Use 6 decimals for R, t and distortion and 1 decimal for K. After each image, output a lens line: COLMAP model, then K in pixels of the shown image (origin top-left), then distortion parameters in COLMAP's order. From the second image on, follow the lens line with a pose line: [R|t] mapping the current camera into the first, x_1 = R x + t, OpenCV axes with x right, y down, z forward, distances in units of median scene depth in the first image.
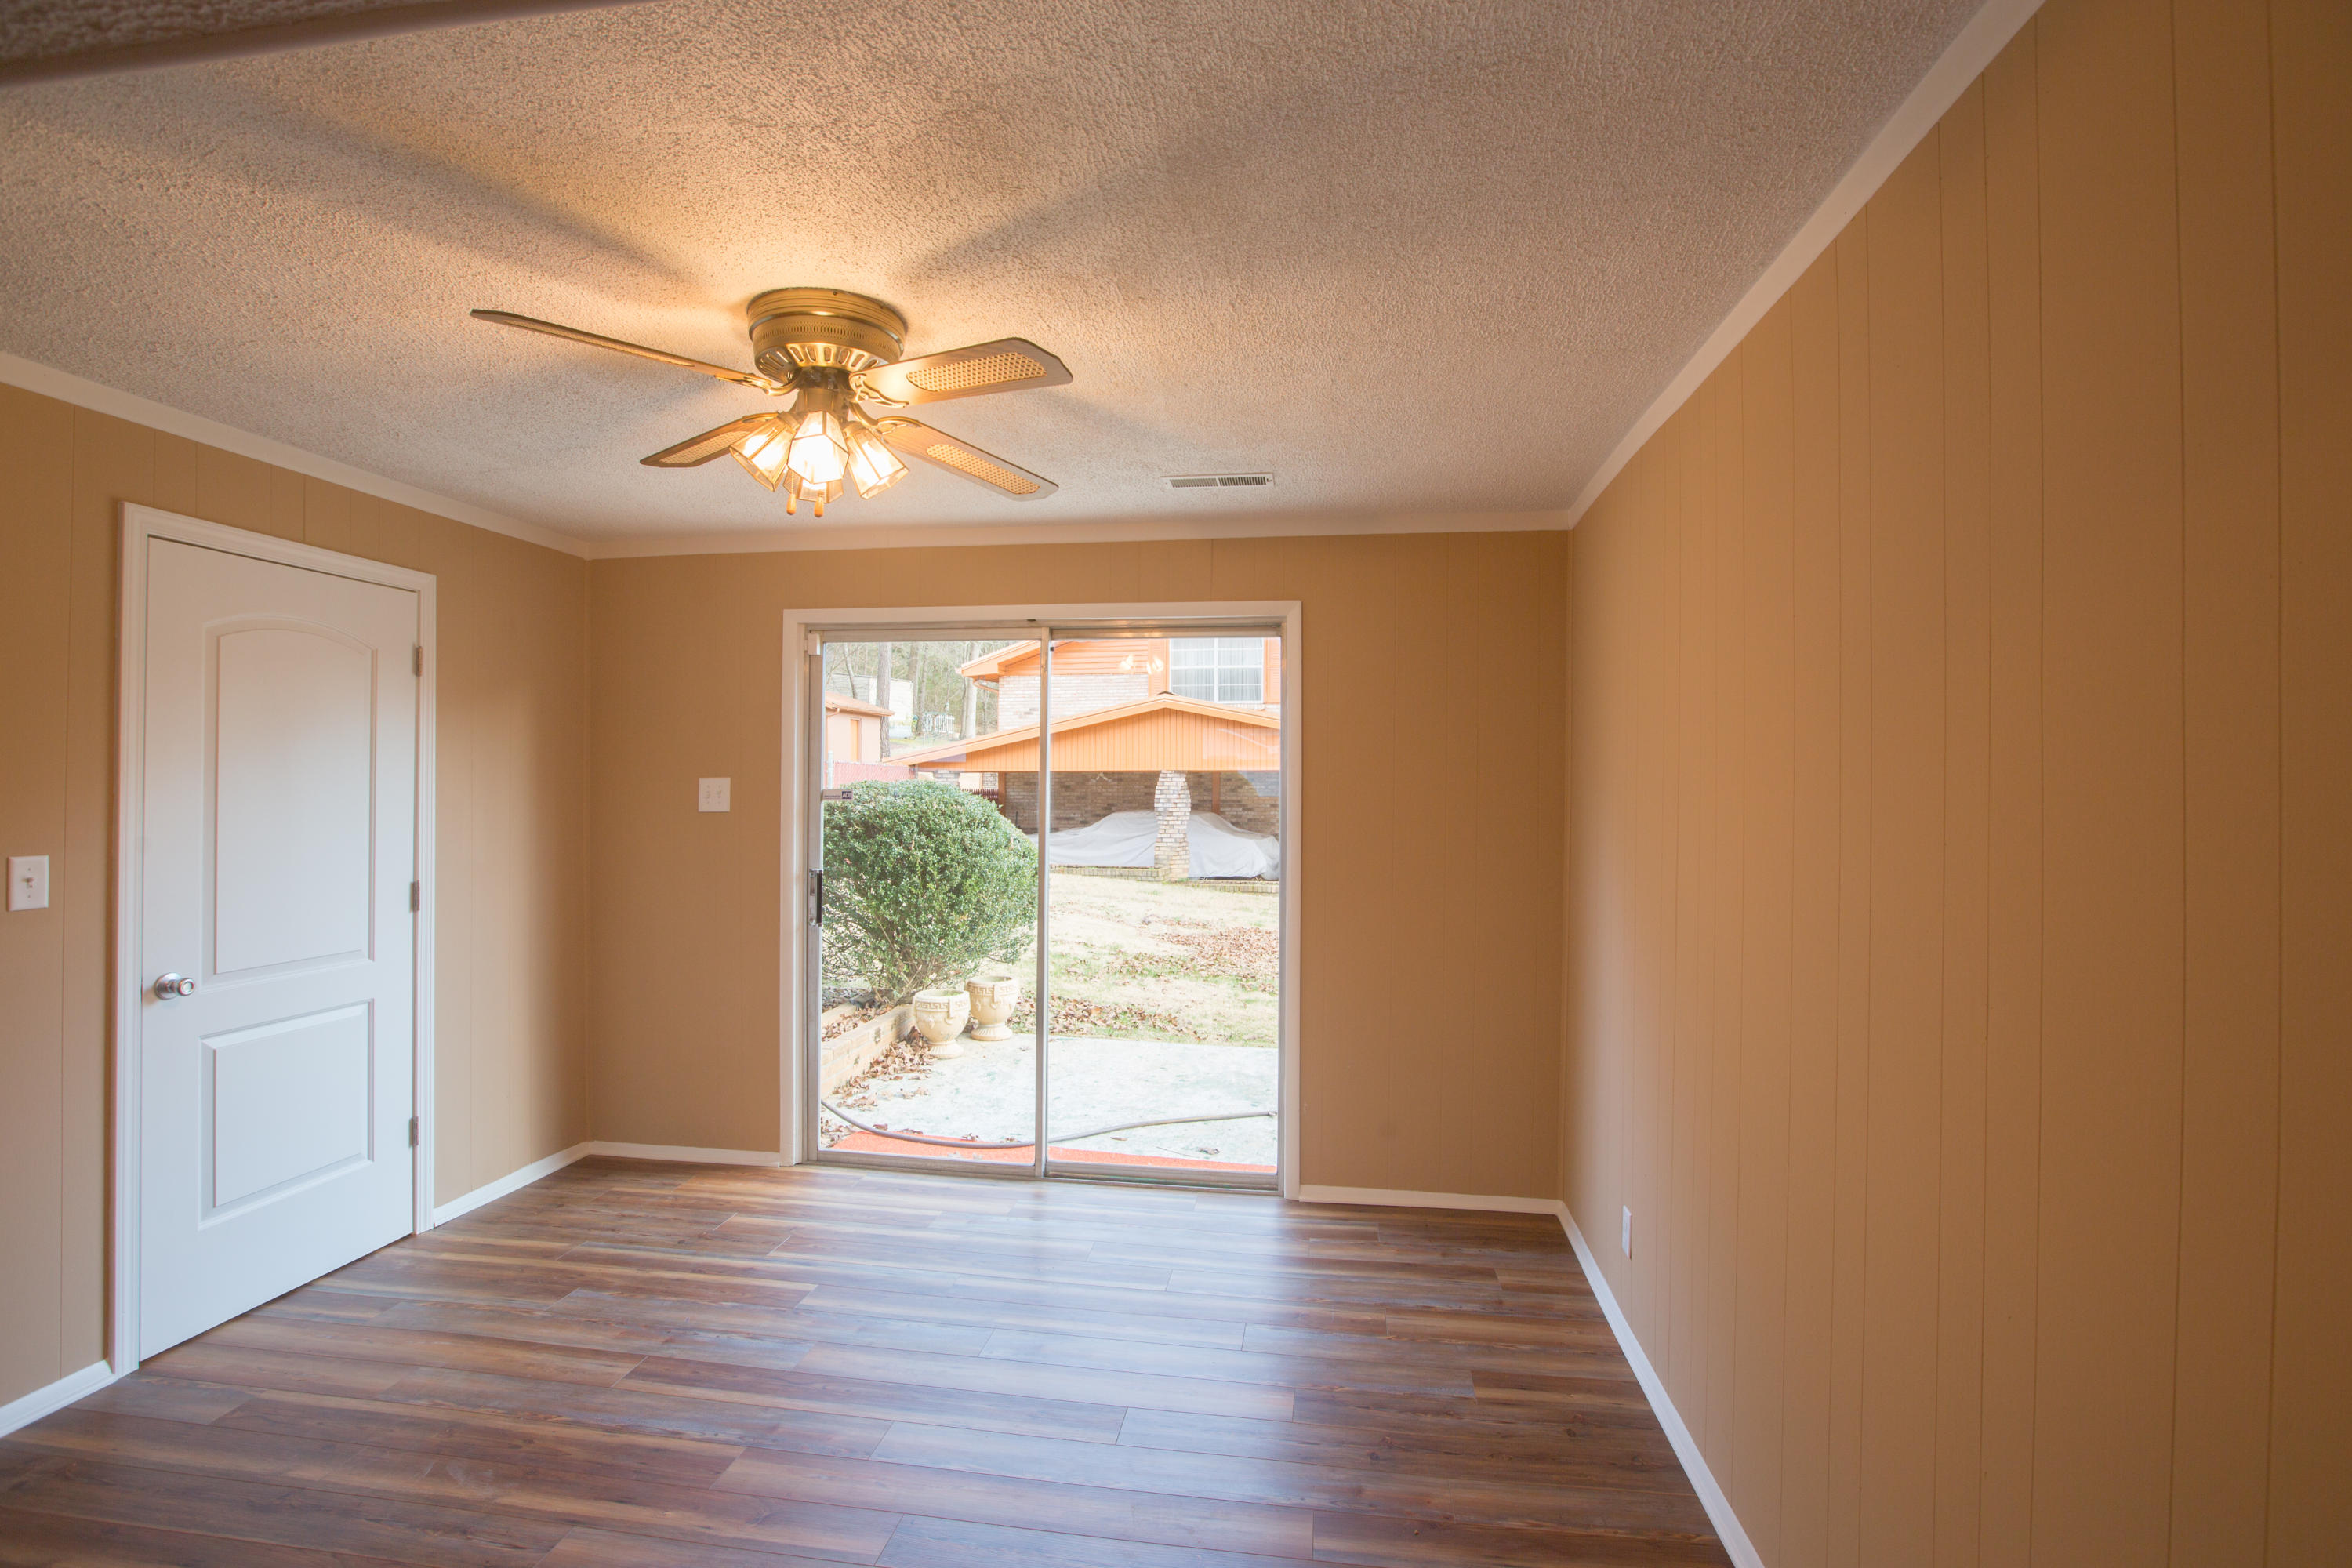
lens RADIAL K [[1117.7, 0, 1176.0], [0, 1117.7, 784.0], [0, 0, 1]] dist [-0.000737, -0.000187]
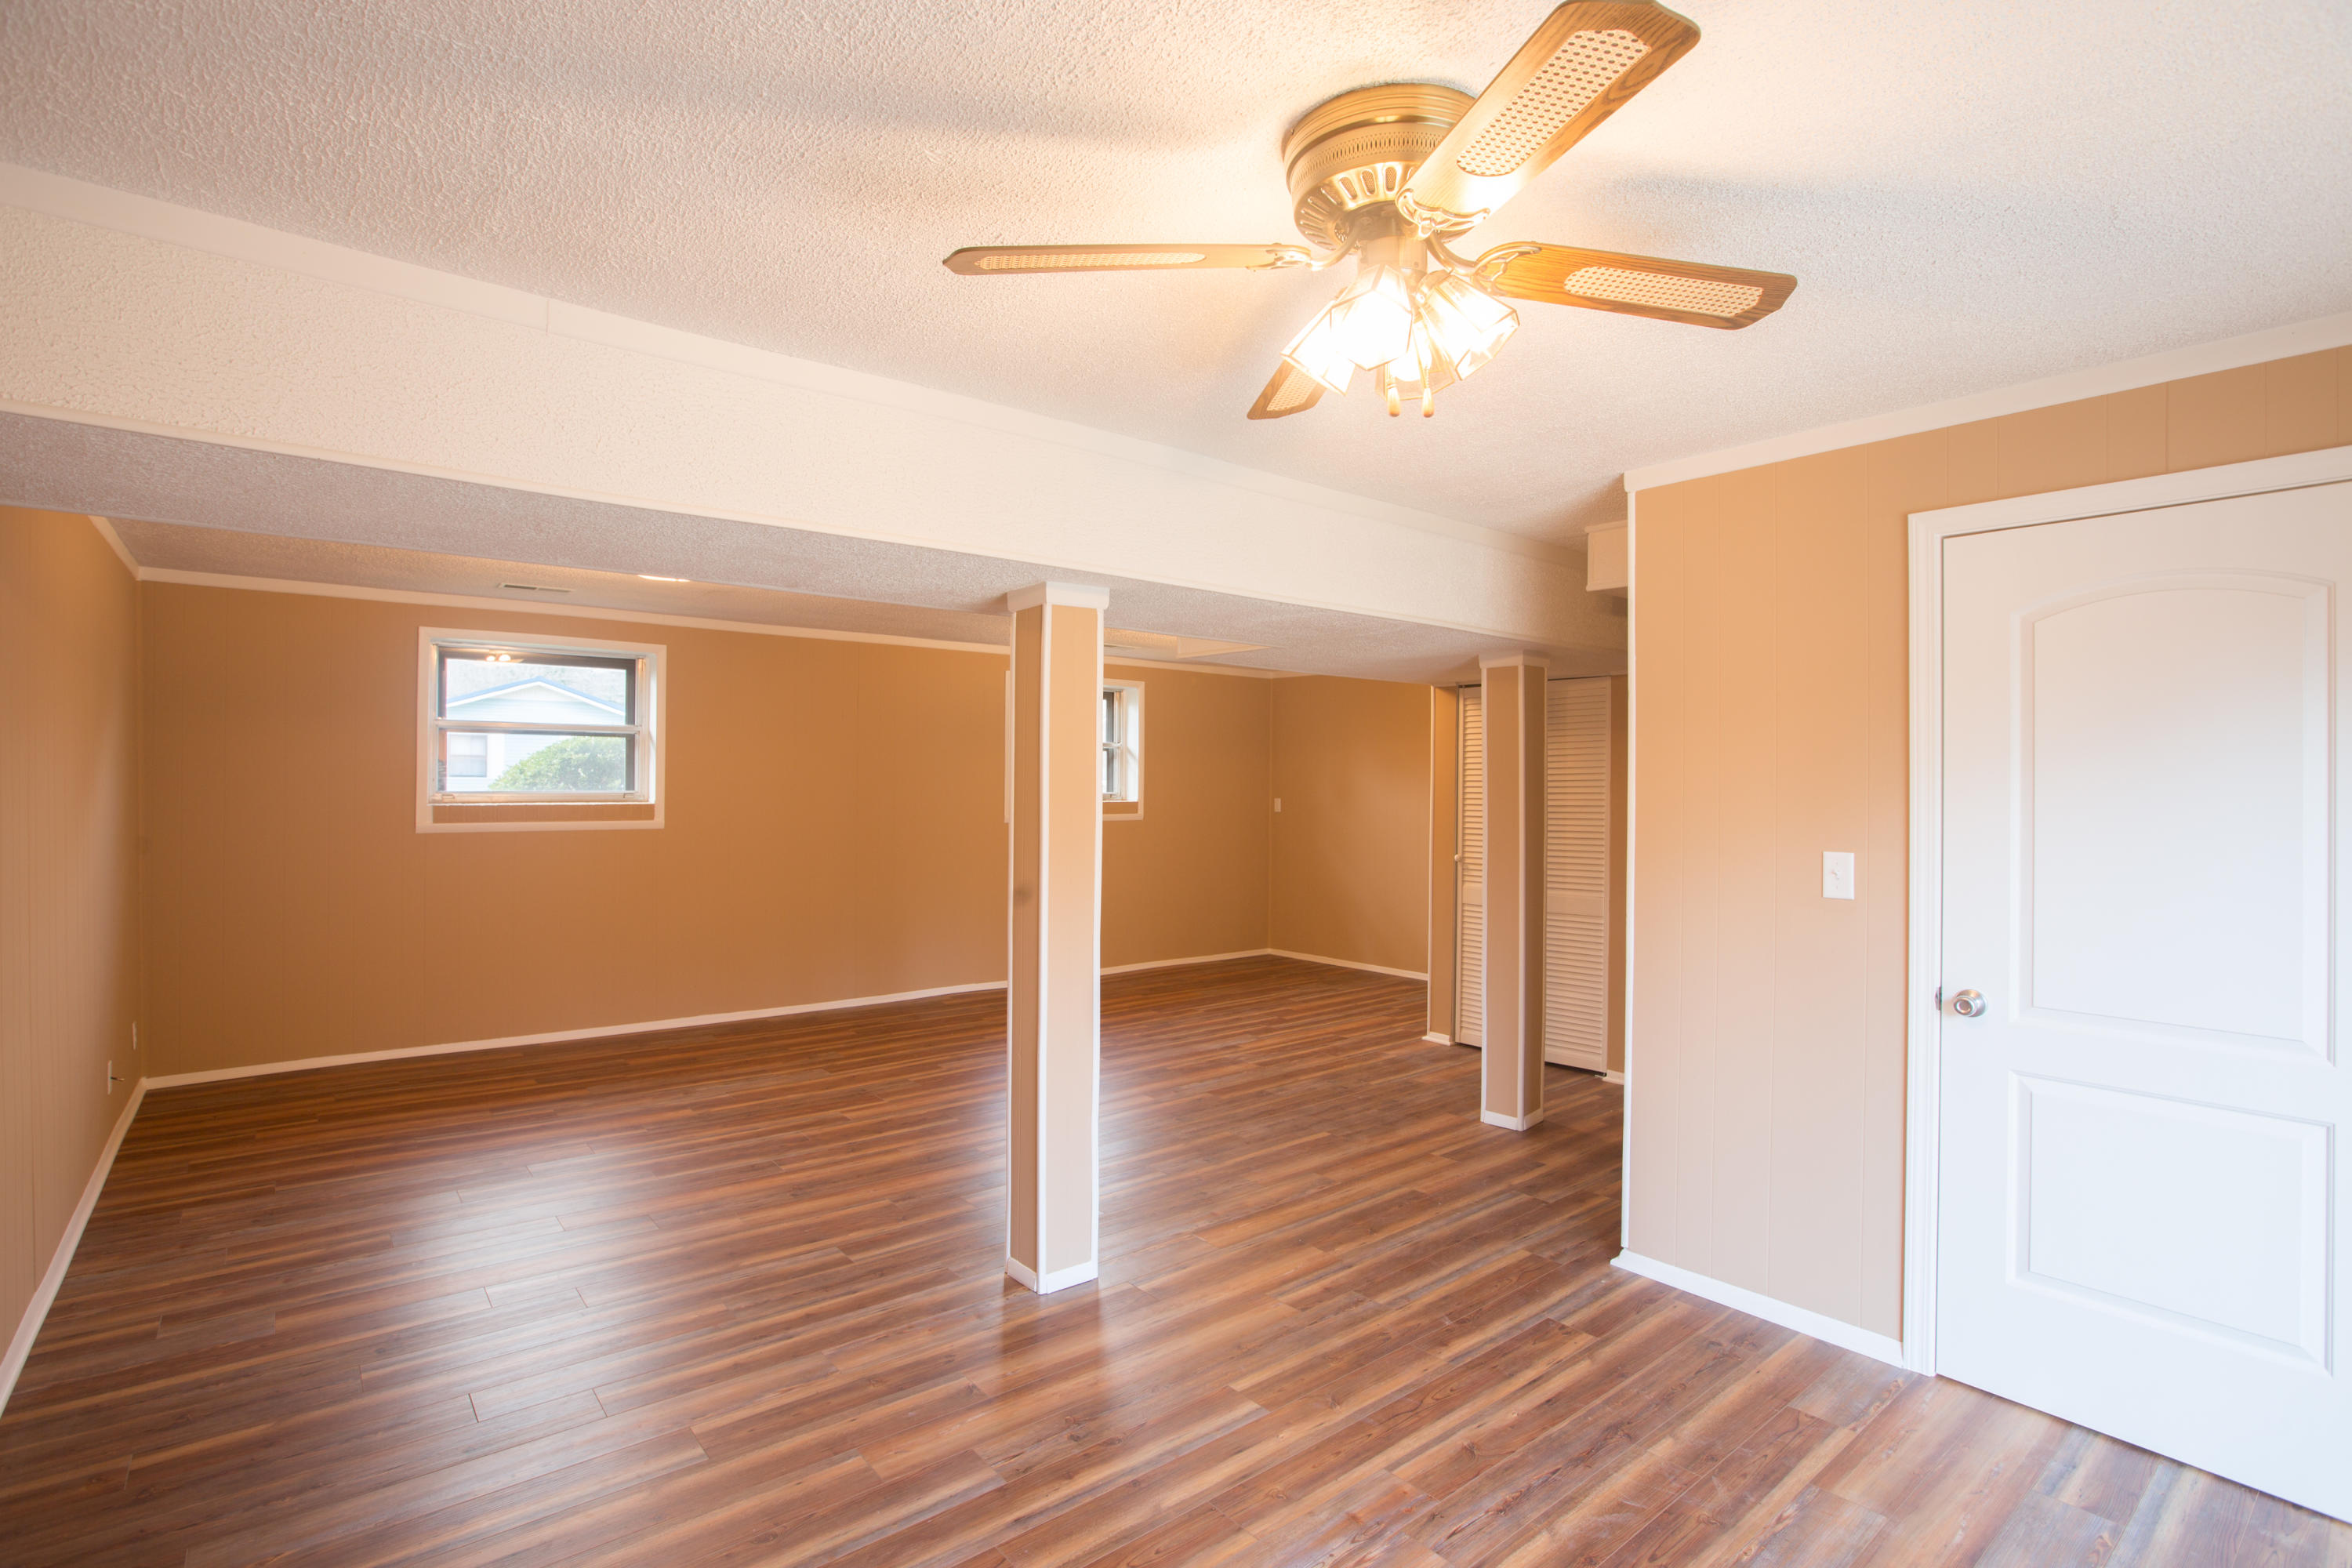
lens RADIAL K [[1117.7, 0, 1176.0], [0, 1117.7, 784.0], [0, 0, 1]] dist [-0.000737, -0.000187]
pose [[-0.680319, -0.010747, -0.732838, 0.266436], [-0.007504, 0.999942, -0.007697, 0.007671], [0.732878, 0.000263, -0.680360, 1.196714]]
